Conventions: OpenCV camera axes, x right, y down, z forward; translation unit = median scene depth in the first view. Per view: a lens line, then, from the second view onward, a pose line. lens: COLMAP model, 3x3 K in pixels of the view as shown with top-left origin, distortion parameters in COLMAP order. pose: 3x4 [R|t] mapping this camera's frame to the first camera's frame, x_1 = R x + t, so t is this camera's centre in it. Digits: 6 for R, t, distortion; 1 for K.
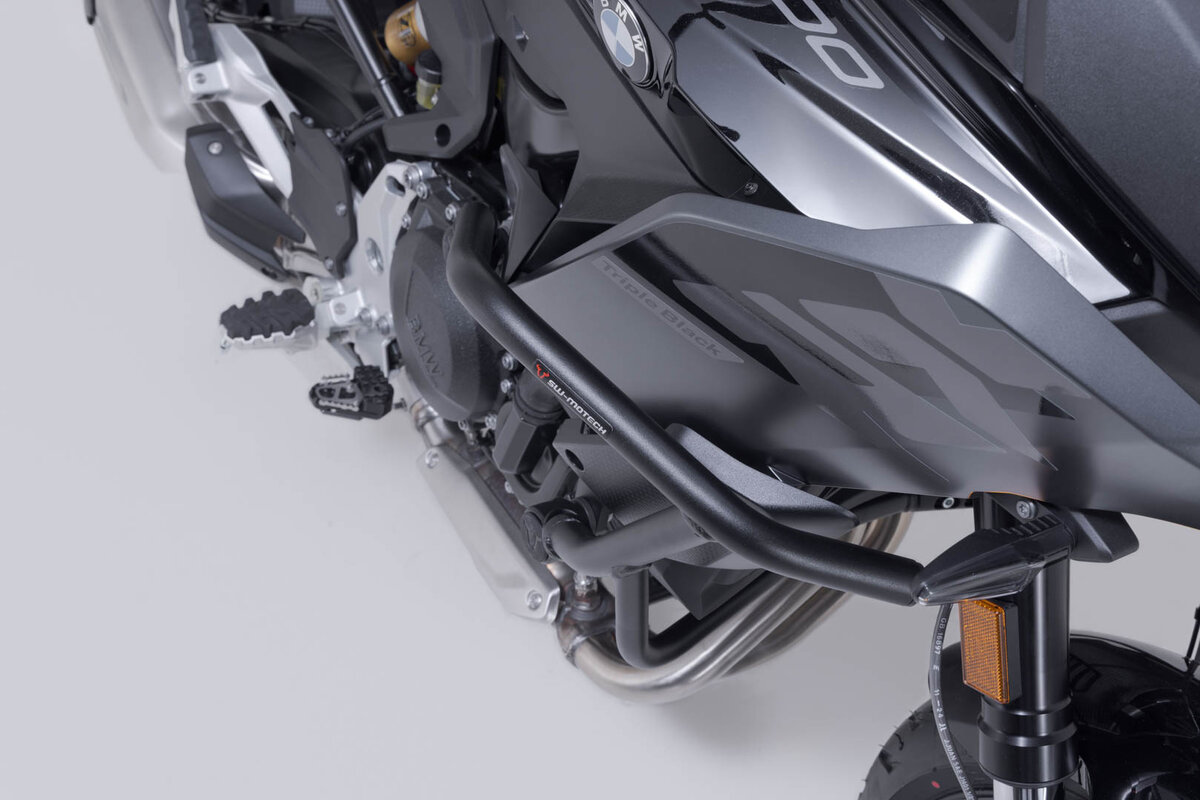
lens RADIAL K [[1639.3, 0, 595.8], [0, 1639.3, 399.9], [0, 0, 1]] dist [0.001303, 0.000000]
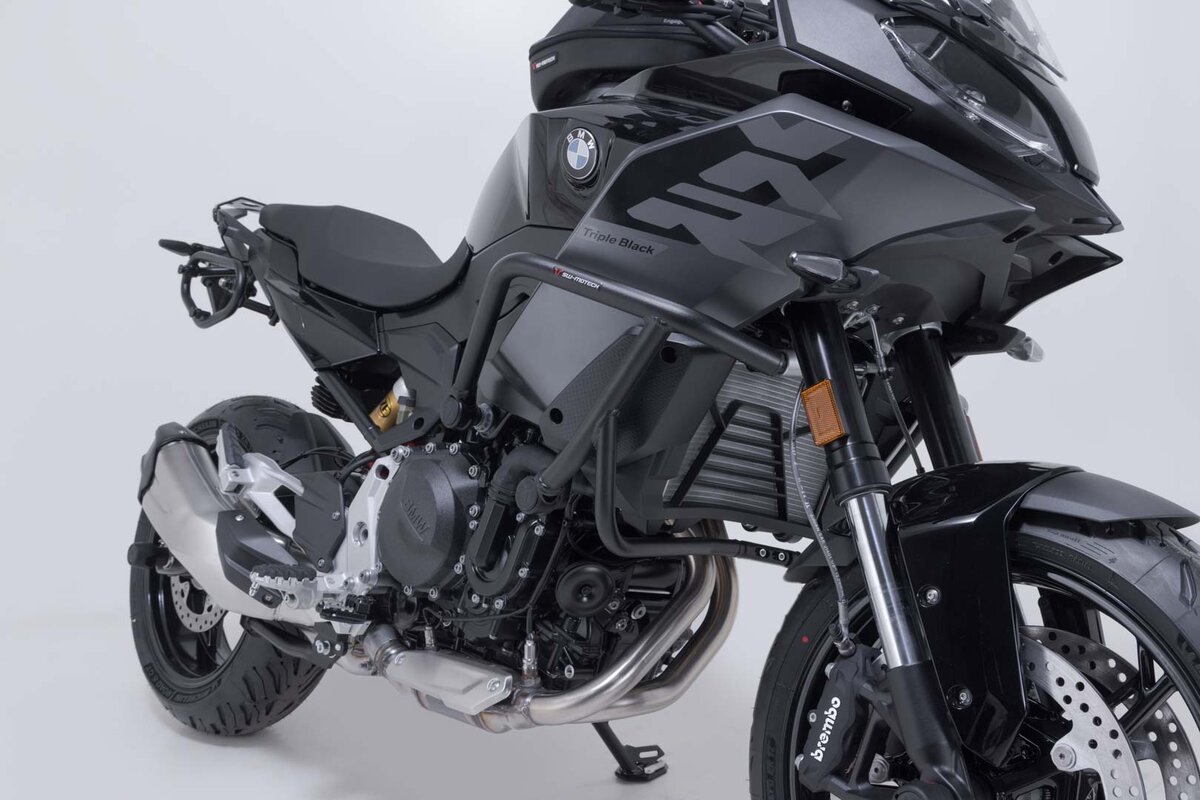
lens RADIAL K [[1179.4, 0, 609.6], [0, 1179.4, 404.6], [0, 0, 1]] dist [-0.026412, 0.000000]
pose [[0.971893, 0.018038, 0.234732, -0.175976], [0.145372, 0.738287, -0.658635, 0.601932], [-0.185179, 0.674246, 0.714913, 0.097488]]
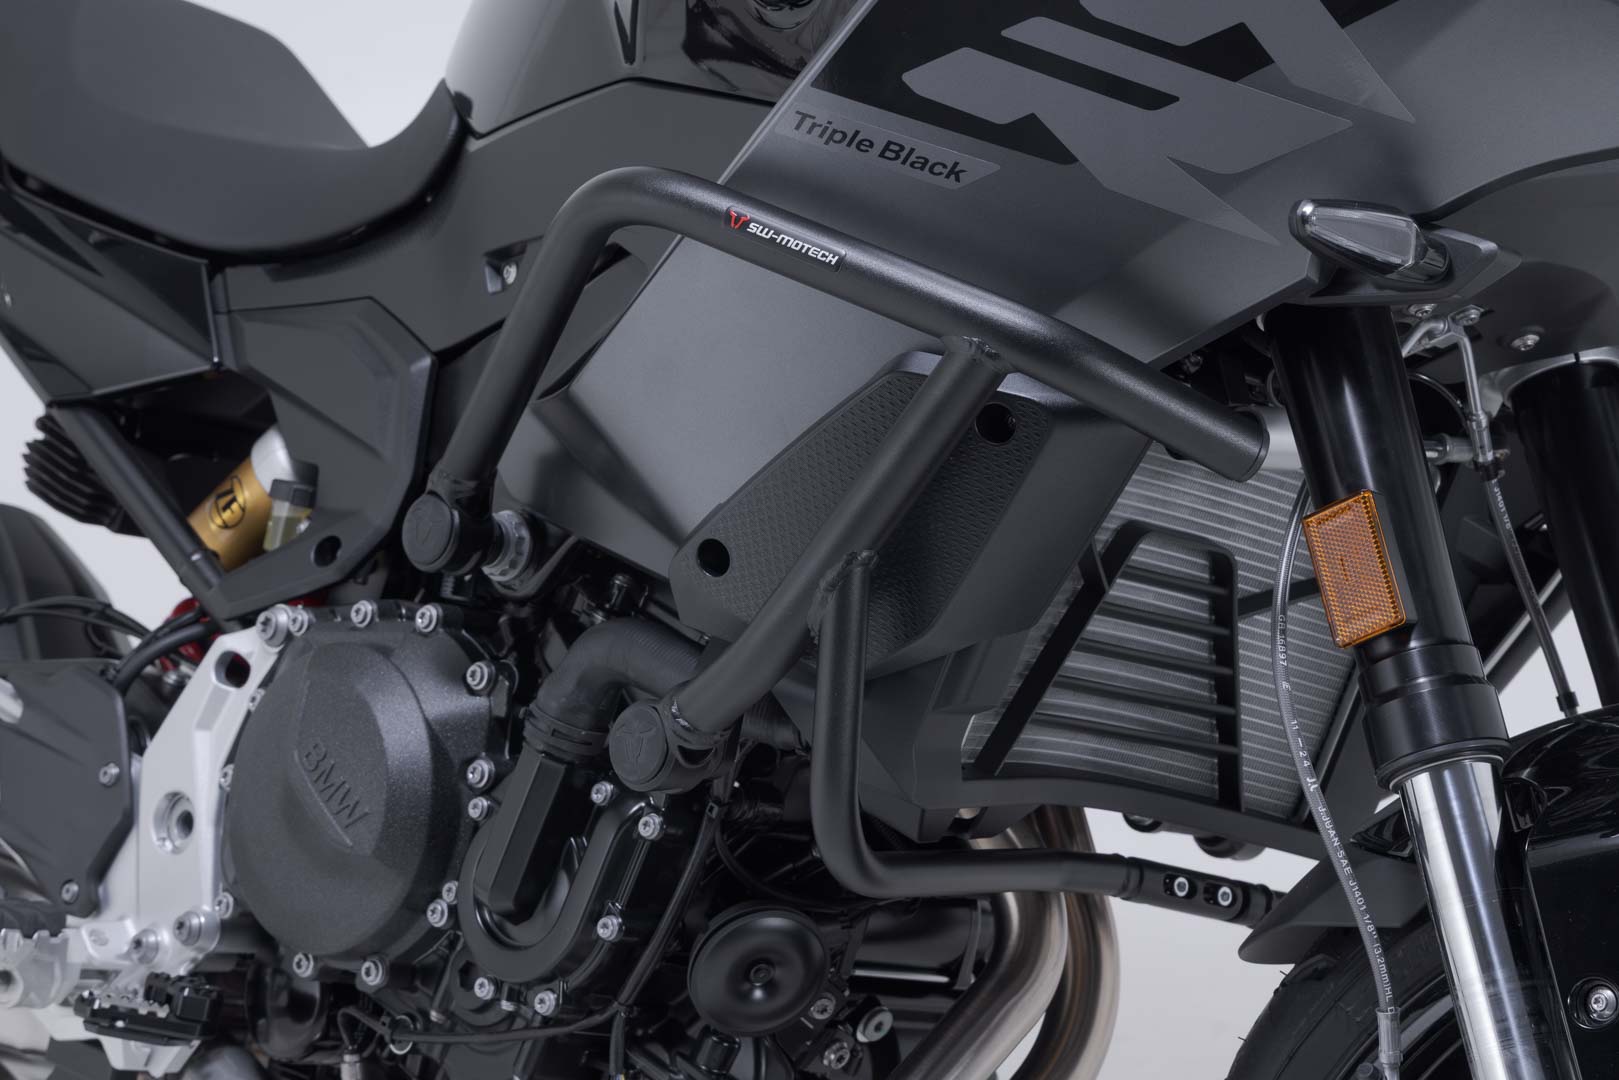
lens RADIAL K [[3273.2, 0, 814.9], [0, 3273.2, 540.1], [0, 0, 1]] dist [-0.019384, 0.000000]
pose [[0.957837, 0.029566, 0.285787, -0.268230], [0.163405, 0.762096, -0.626505, 0.661566], [-0.236320, 0.646789, 0.725132, -0.009279]]
